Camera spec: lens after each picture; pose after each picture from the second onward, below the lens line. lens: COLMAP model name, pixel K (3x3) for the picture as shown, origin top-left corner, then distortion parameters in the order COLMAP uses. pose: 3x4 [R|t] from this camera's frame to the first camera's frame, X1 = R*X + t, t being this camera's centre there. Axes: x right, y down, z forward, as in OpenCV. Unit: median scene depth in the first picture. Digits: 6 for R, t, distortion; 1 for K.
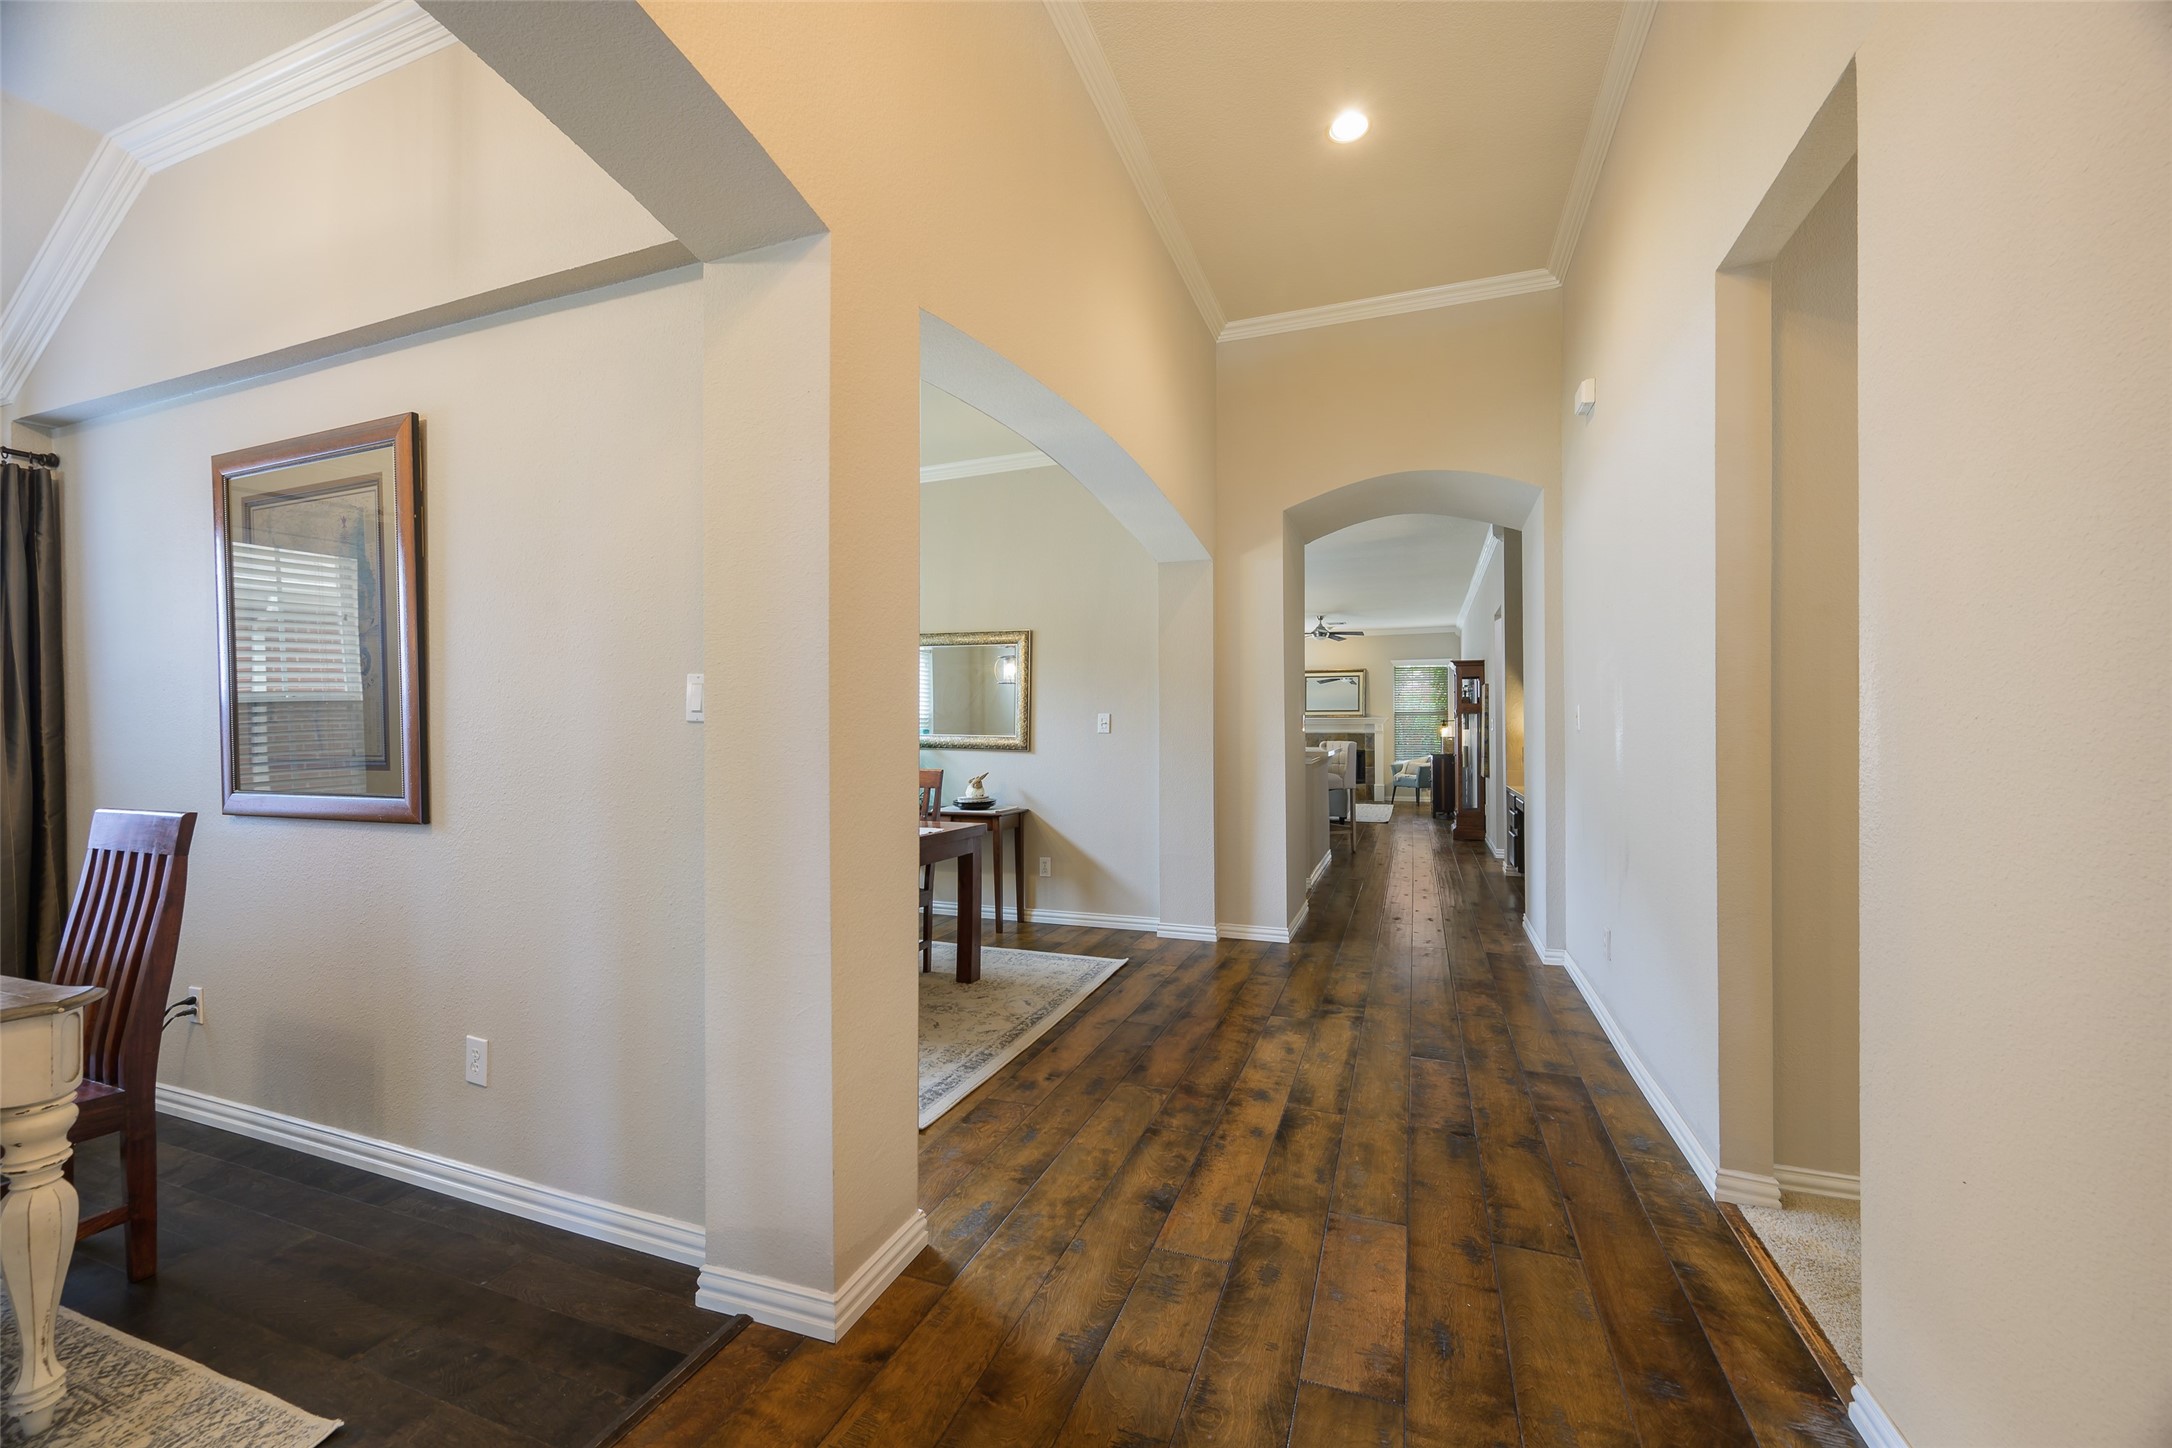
lens RADIAL K [[871.3, 0, 1089.0], [0, 871.3, 723.8], [0, 0, 1]] dist [0.003376, -0.000021]
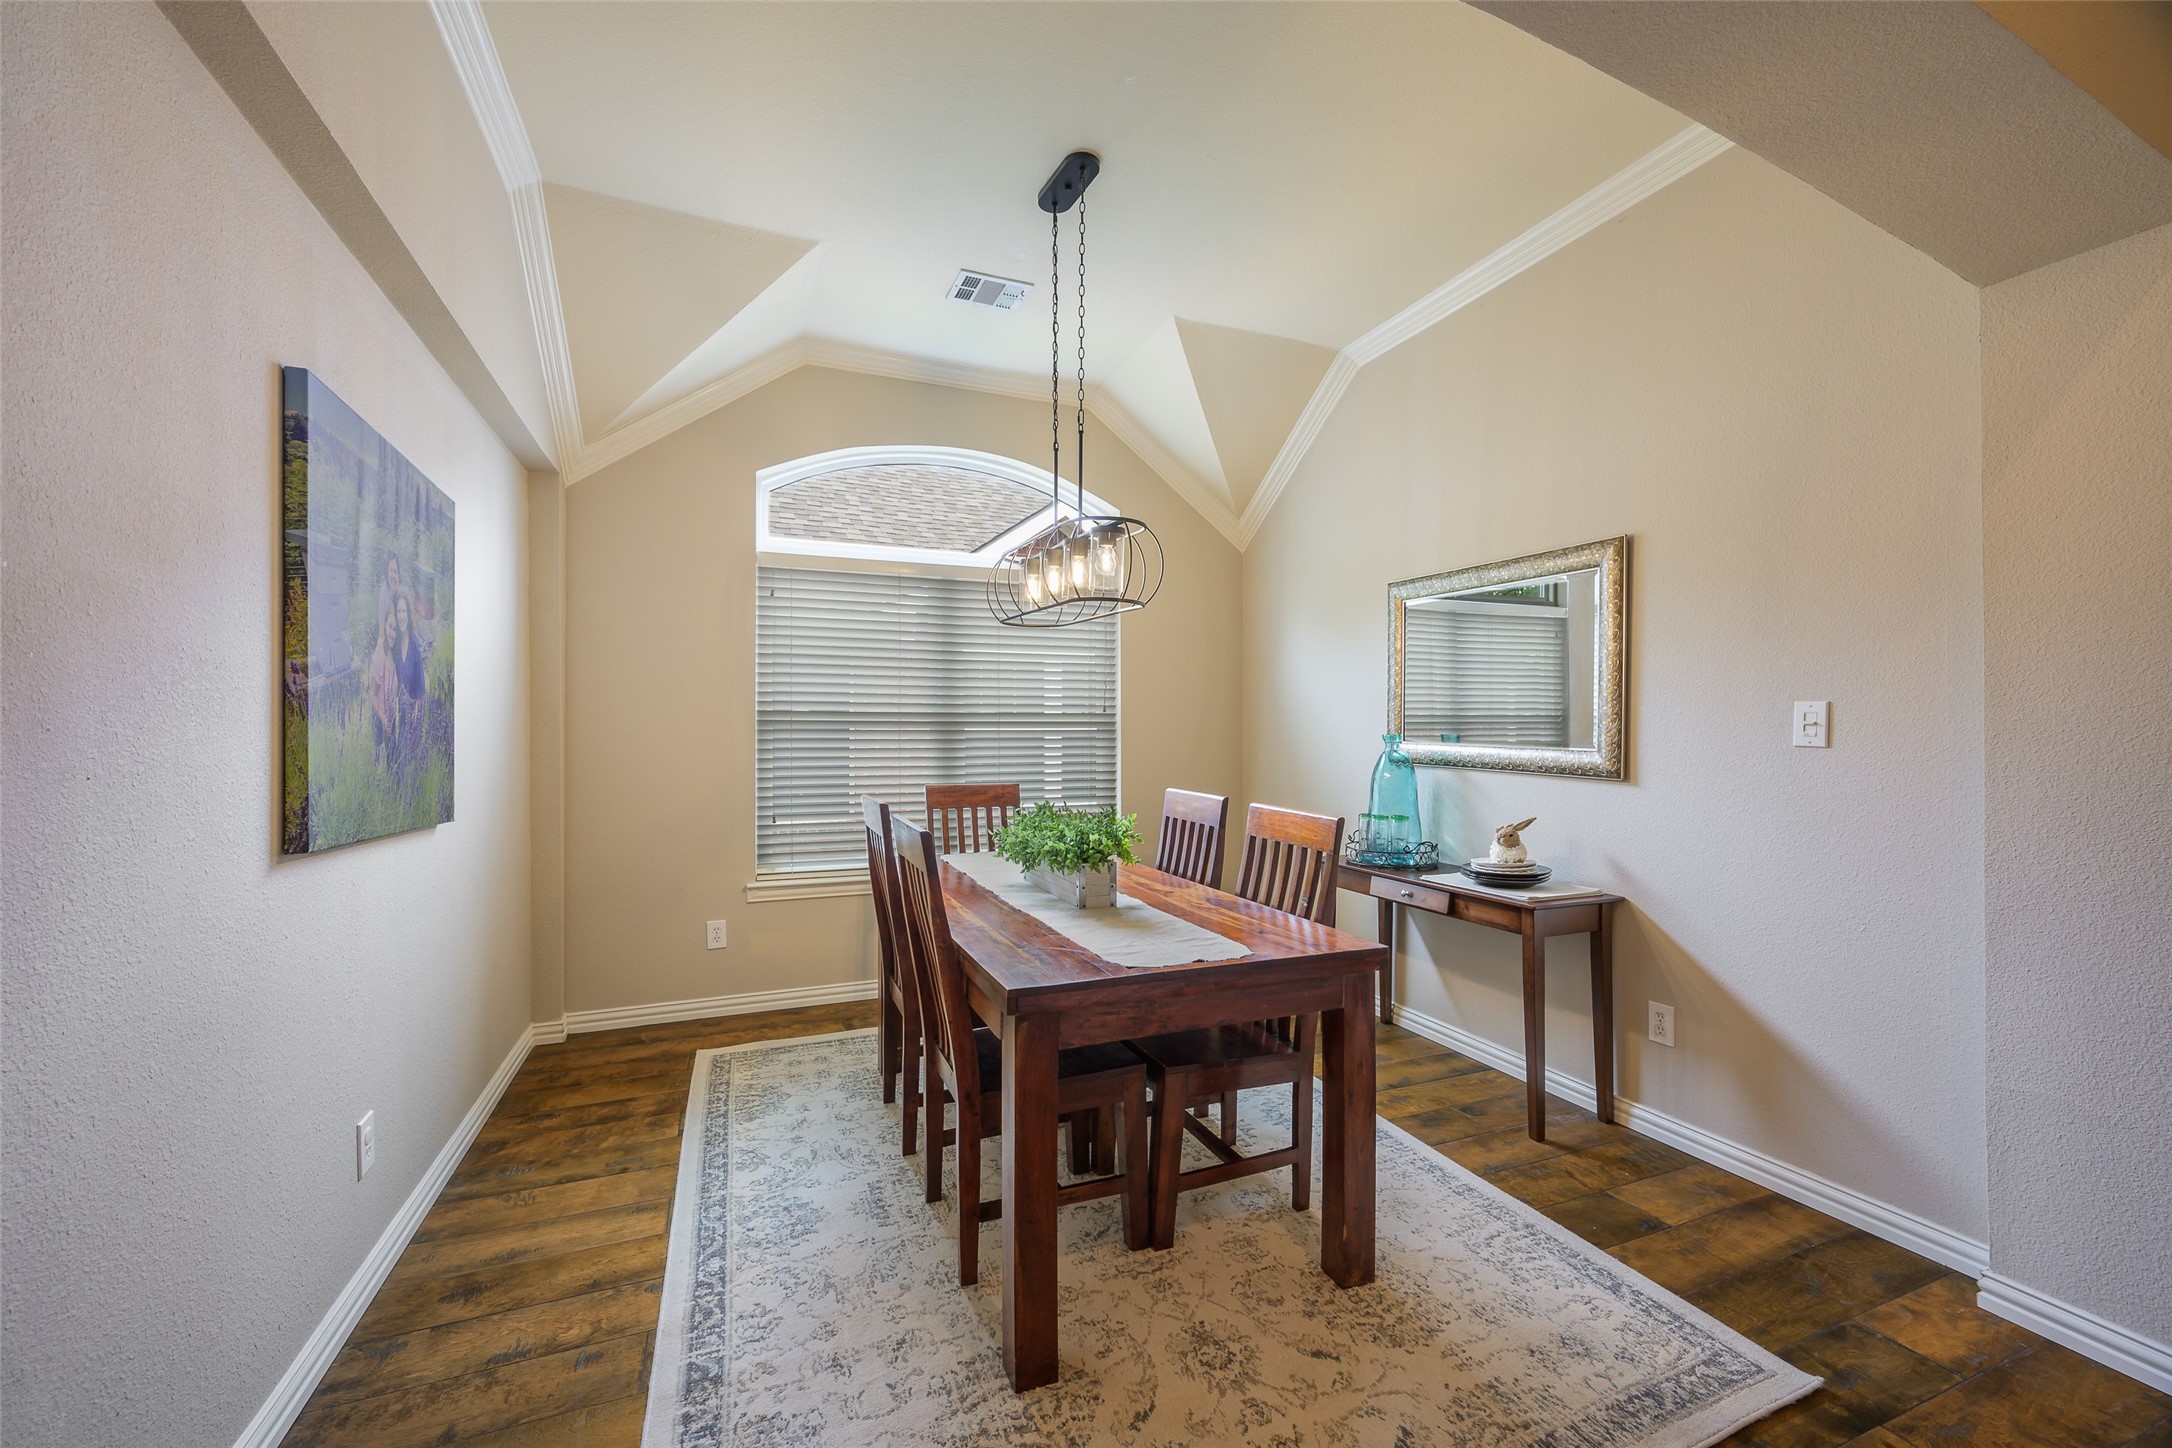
lens RADIAL K [[871.3, 0, 1086.4], [0, 871.3, 731.1], [0, 0, 1]] dist [0.003376, -0.000021]
pose [[0.691204, -0.000419, -0.722659, 0.079403], [0.004333, 0.999984, 0.003565, 0.000117], [0.722647, -0.005596, 0.691195, 0.443232]]
